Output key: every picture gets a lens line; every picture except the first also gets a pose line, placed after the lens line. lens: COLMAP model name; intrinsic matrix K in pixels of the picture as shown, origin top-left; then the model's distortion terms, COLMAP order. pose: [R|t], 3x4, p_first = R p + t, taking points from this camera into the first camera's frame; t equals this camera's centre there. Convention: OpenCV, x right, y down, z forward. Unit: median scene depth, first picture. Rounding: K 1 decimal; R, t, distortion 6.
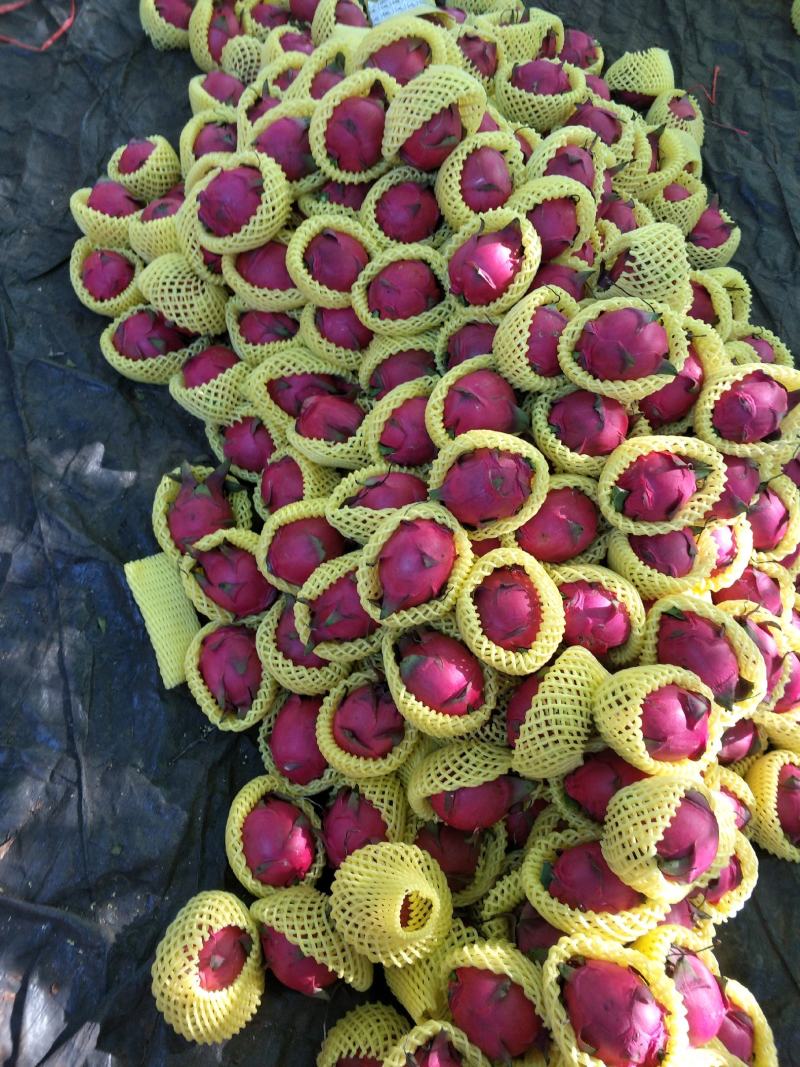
lens RADIAL K [[814.2, 0, 400.0], [0, 814.2, 533.5], [0, 0, 1]] dist [0.036118, -0.000952]
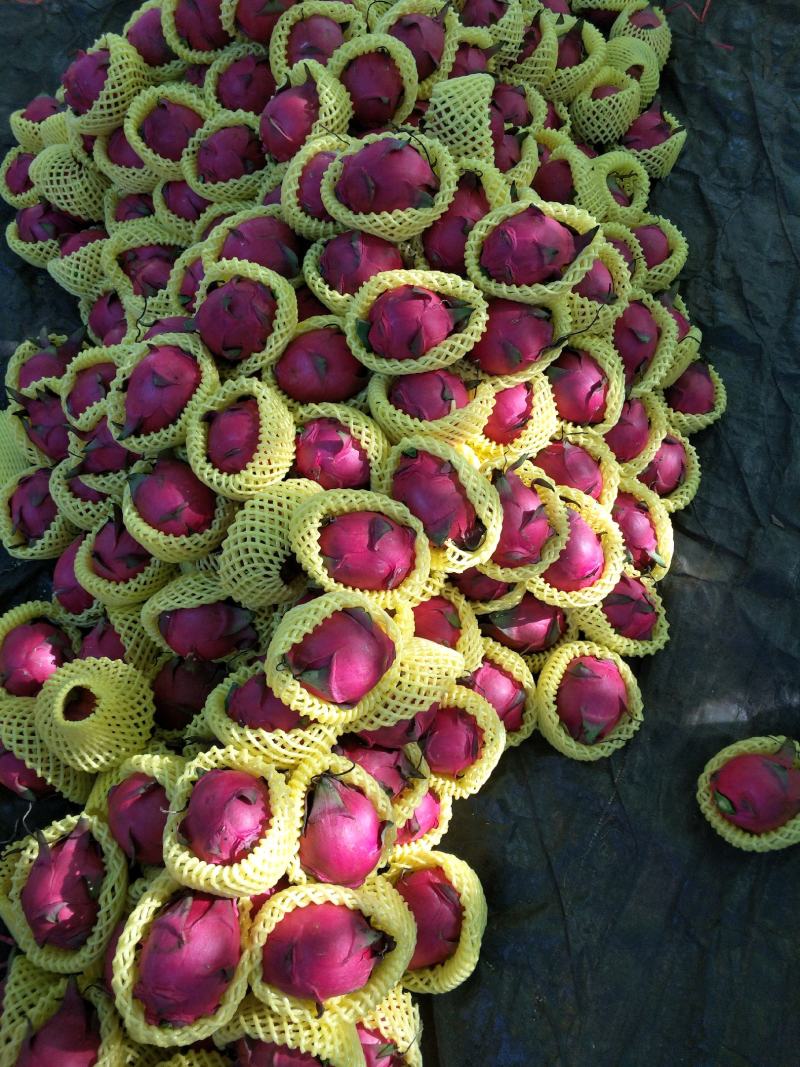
lens RADIAL K [[798.3, 0, 398.0], [0, 798.3, 537.6], [0, 0, 1]] dist [0.027665, -0.003057]
pose [[0.972311, 0.063747, -0.224829, 0.473812], [-0.072986, 0.996786, -0.033013, 0.201095], [0.222002, 0.048509, 0.973839, 0.085847]]
